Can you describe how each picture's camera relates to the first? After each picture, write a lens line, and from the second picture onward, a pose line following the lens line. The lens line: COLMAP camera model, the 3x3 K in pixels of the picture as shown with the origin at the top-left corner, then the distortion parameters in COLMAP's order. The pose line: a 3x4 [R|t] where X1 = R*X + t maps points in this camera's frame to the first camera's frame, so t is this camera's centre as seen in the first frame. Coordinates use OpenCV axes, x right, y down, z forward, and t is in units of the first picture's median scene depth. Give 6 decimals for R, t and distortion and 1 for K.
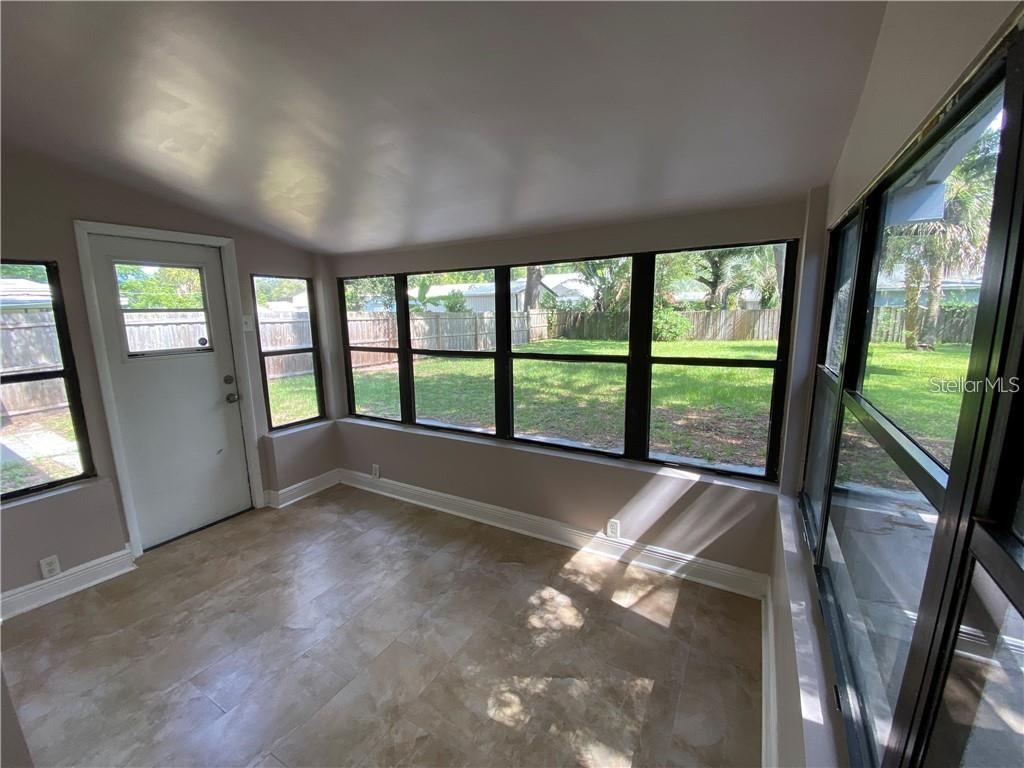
lens RADIAL K [[413.8, 0, 512.0], [0, 413.8, 384.0], [0, 0, 1]] dist [0.019886, -0.018915]
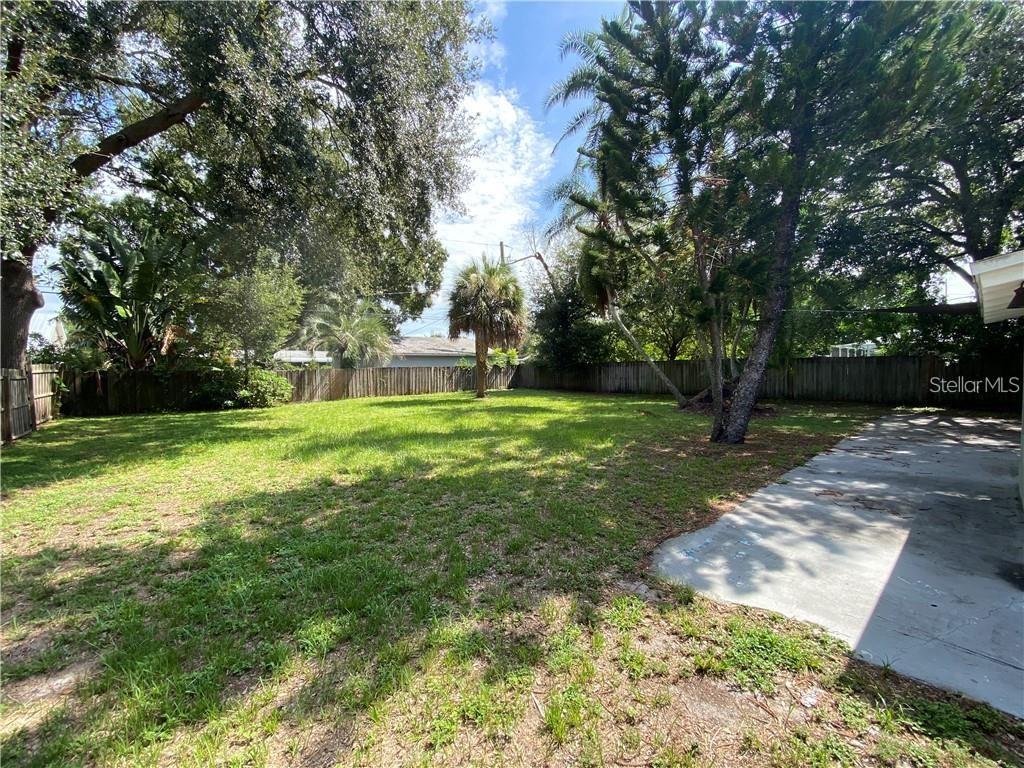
lens RADIAL K [[413.8, 0, 512.0], [0, 413.8, 384.0], [0, 0, 1]] dist [0.019886, -0.018915]
pose [[0.309781, -0.029504, 0.950350, -2.078679], [0.170029, 0.985126, -0.024840, -0.393603], [-0.935482, 0.169282, 0.310190, 2.571991]]
